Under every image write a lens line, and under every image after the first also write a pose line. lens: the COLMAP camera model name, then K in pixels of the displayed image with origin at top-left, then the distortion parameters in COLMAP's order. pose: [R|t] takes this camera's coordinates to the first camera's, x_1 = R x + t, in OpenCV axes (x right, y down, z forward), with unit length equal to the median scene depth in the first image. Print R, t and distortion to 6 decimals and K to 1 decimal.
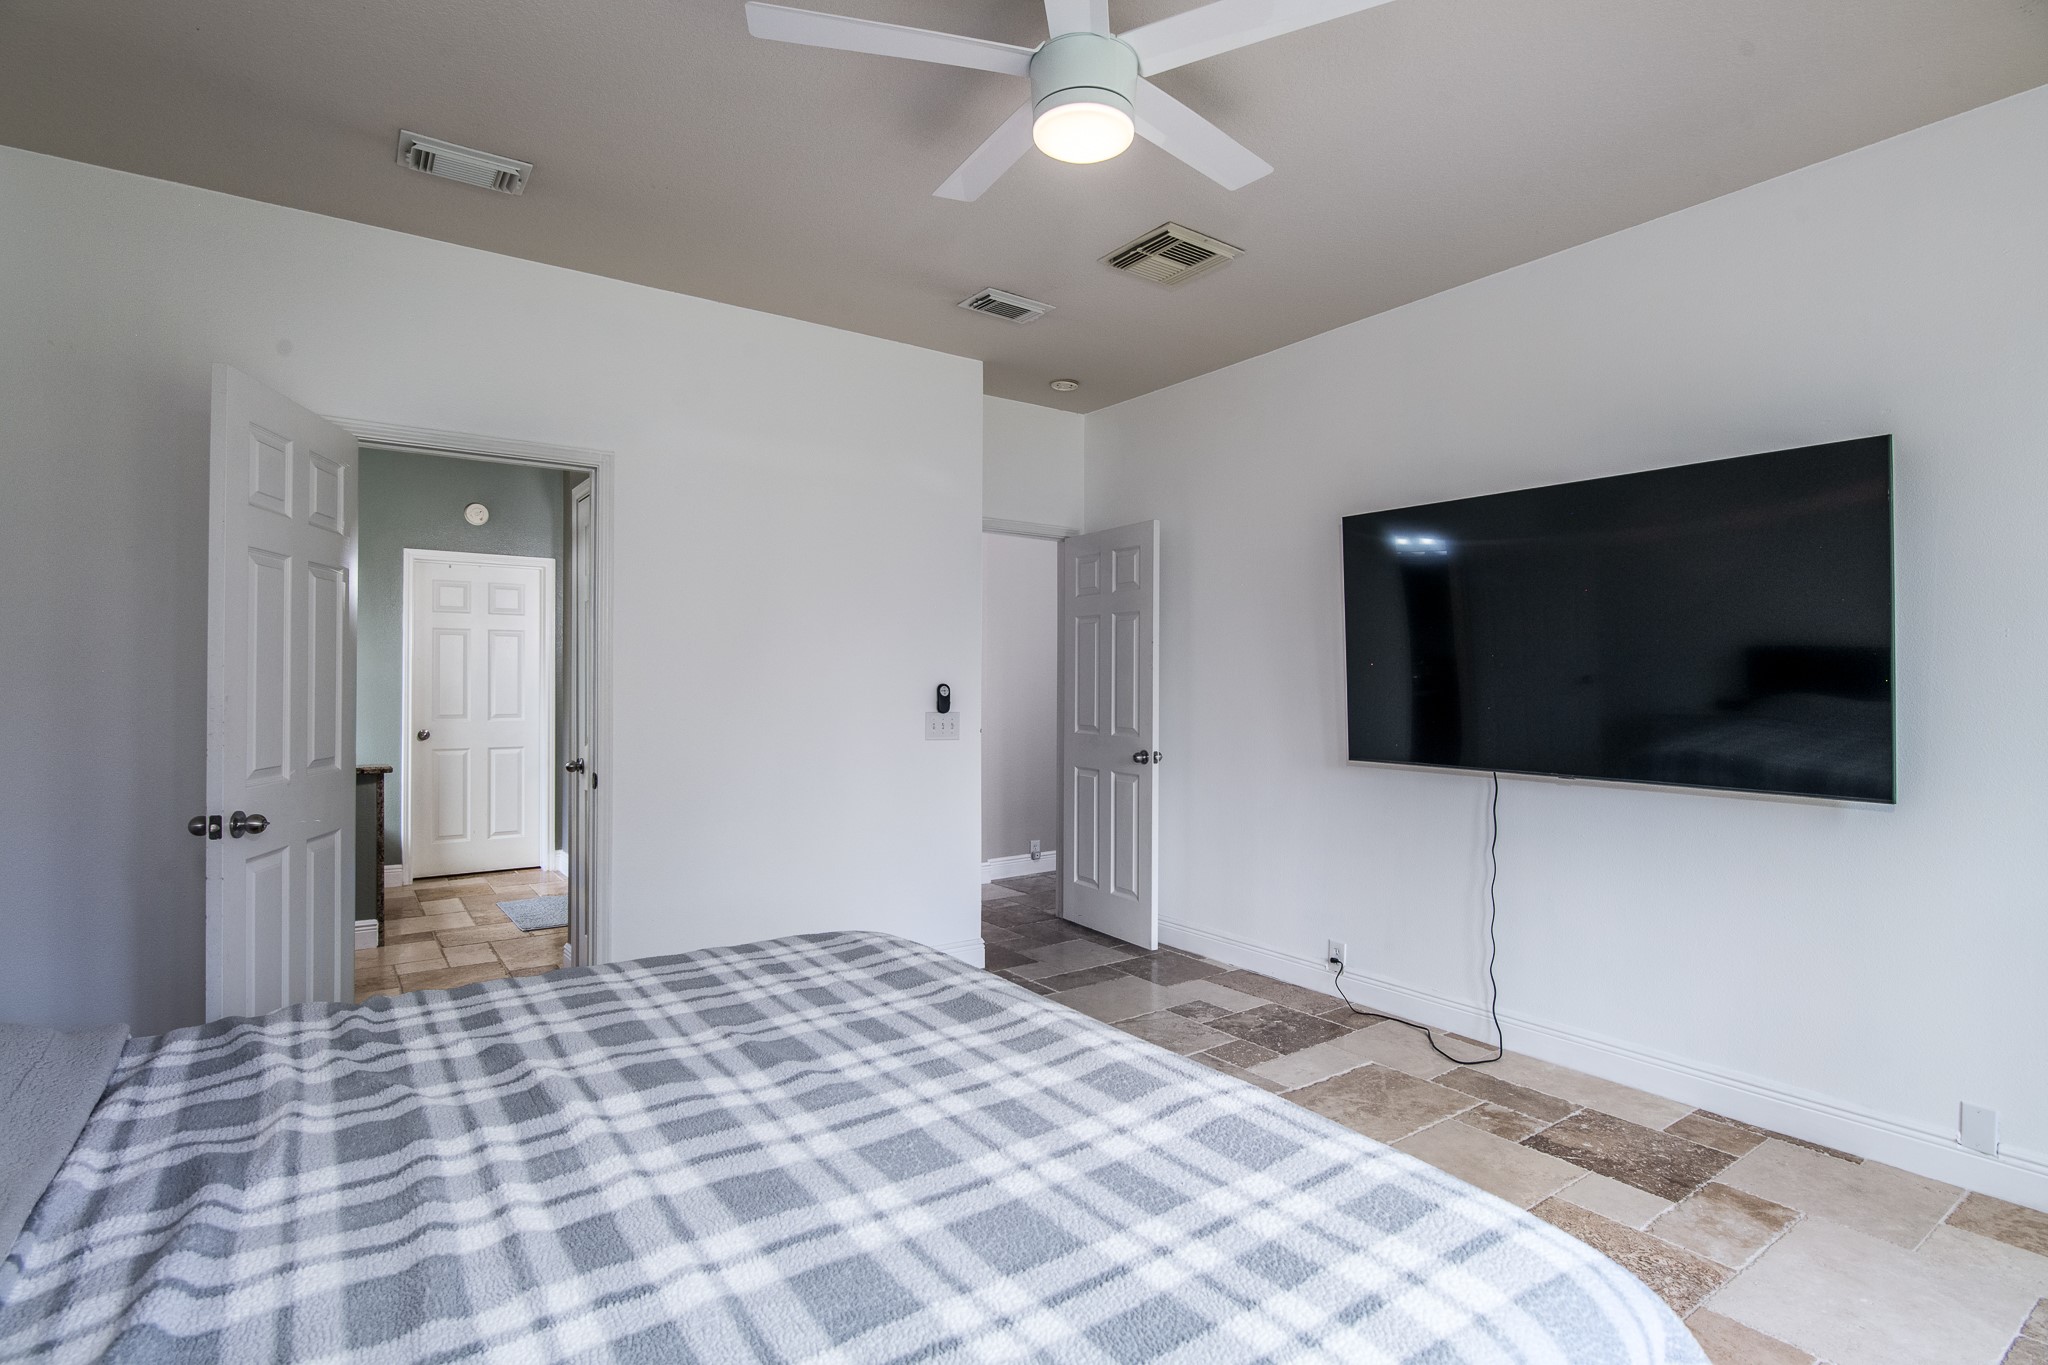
lens RADIAL K [[1015.2, 0, 1020.4], [0, 1015.2, 674.8], [0, 0, 1]] dist [-0.009362, 0.000018]
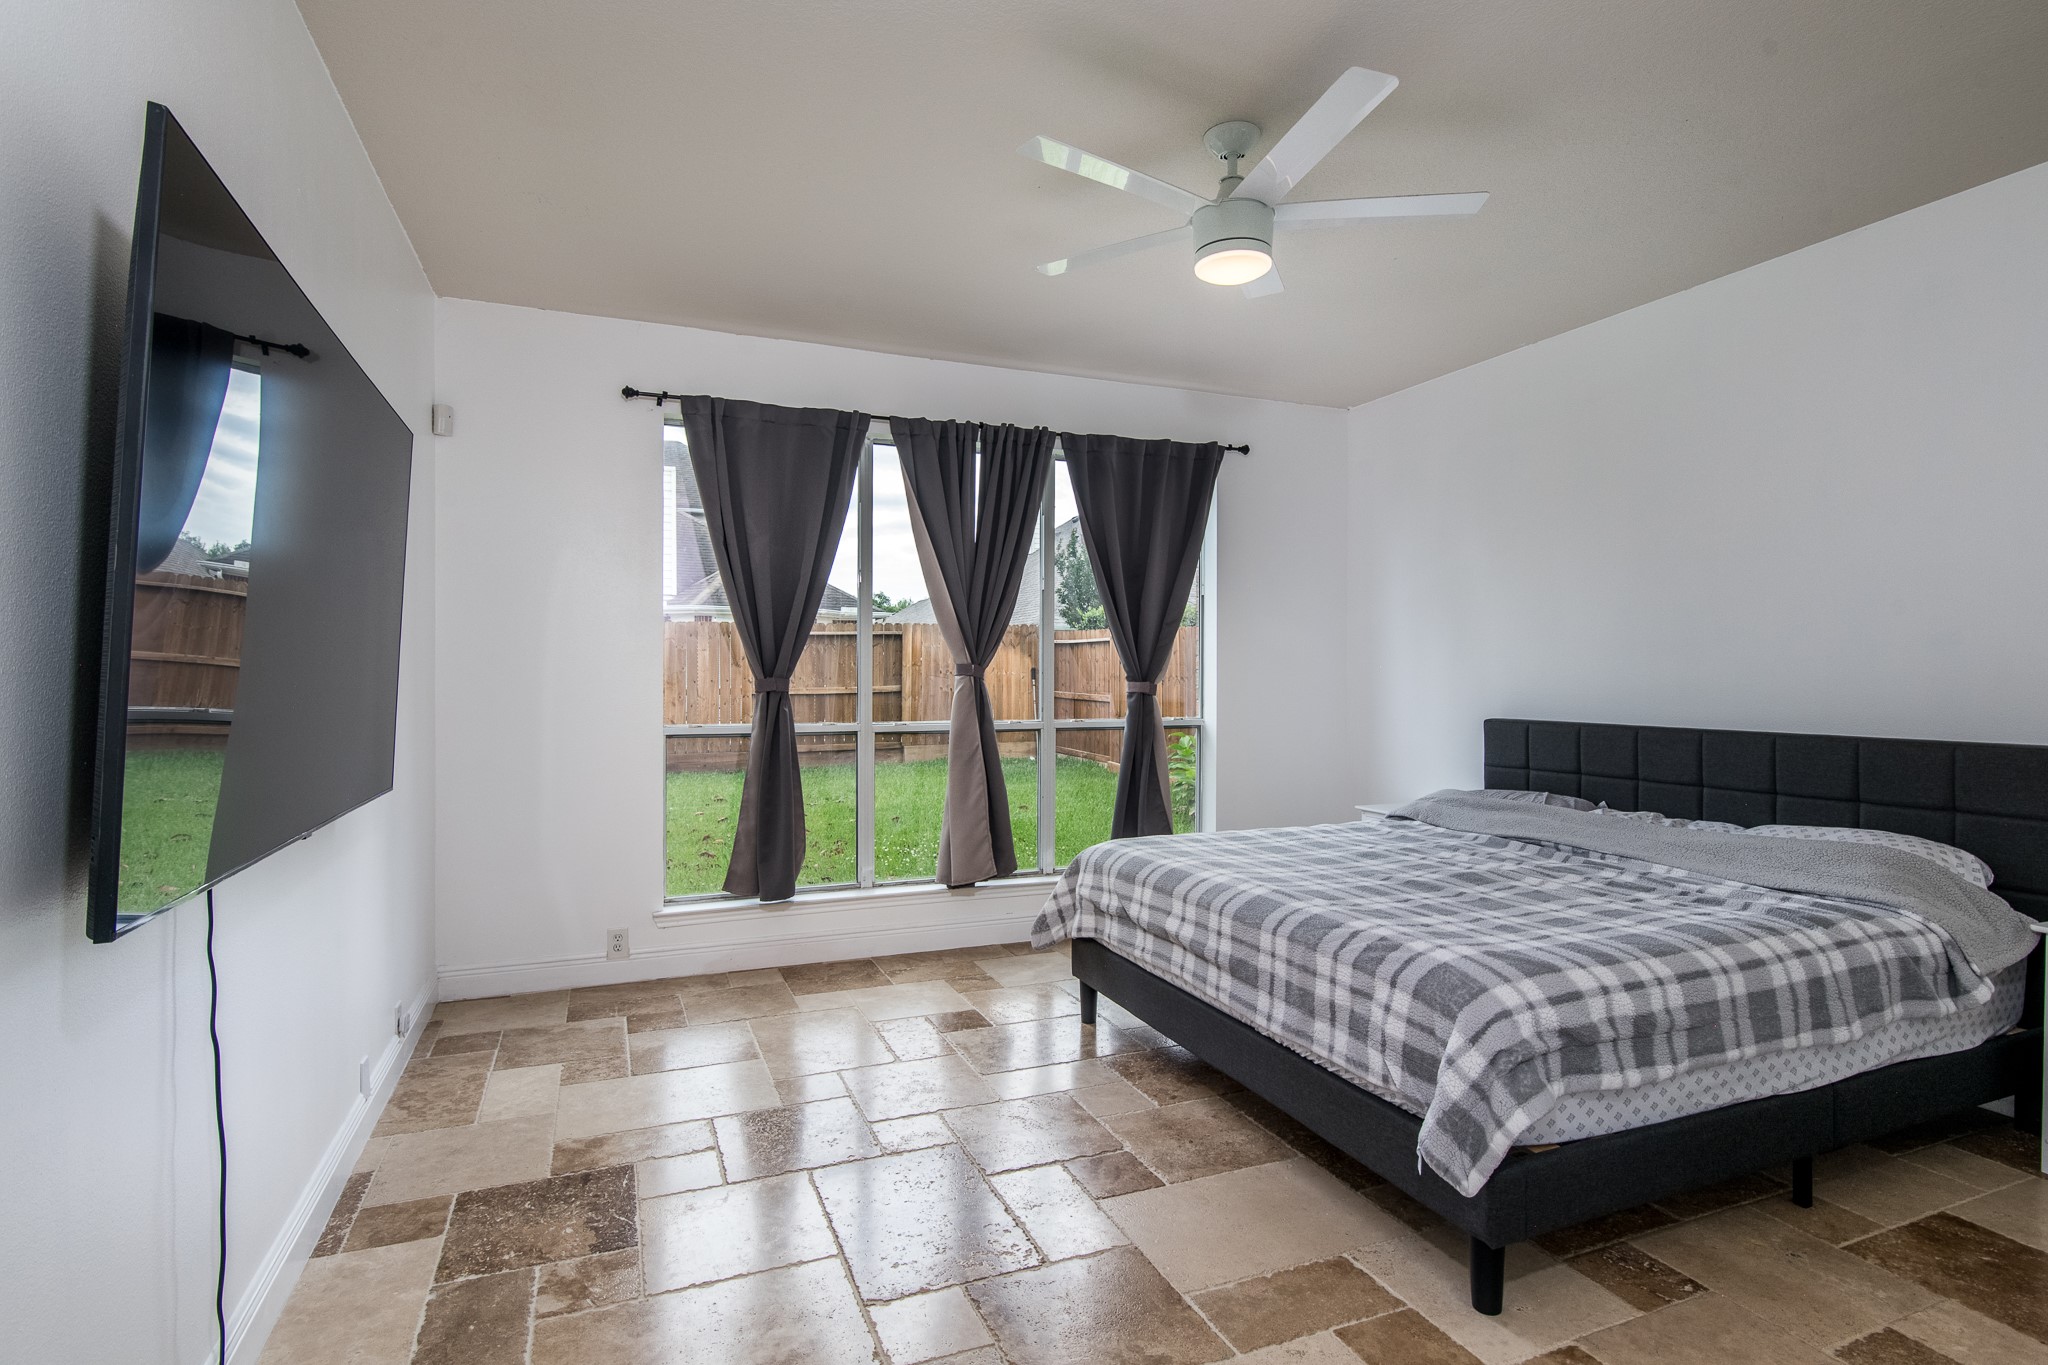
lens RADIAL K [[1015.2, 0, 1020.4], [0, 1015.2, 674.8], [0, 0, 1]] dist [-0.009362, 0.000018]
pose [[-0.975032, -0.018647, 0.221281, 0.018529], [-0.021602, 0.999707, -0.010943, 0.006019], [-0.221012, -0.015450, -0.975149, 1.740667]]
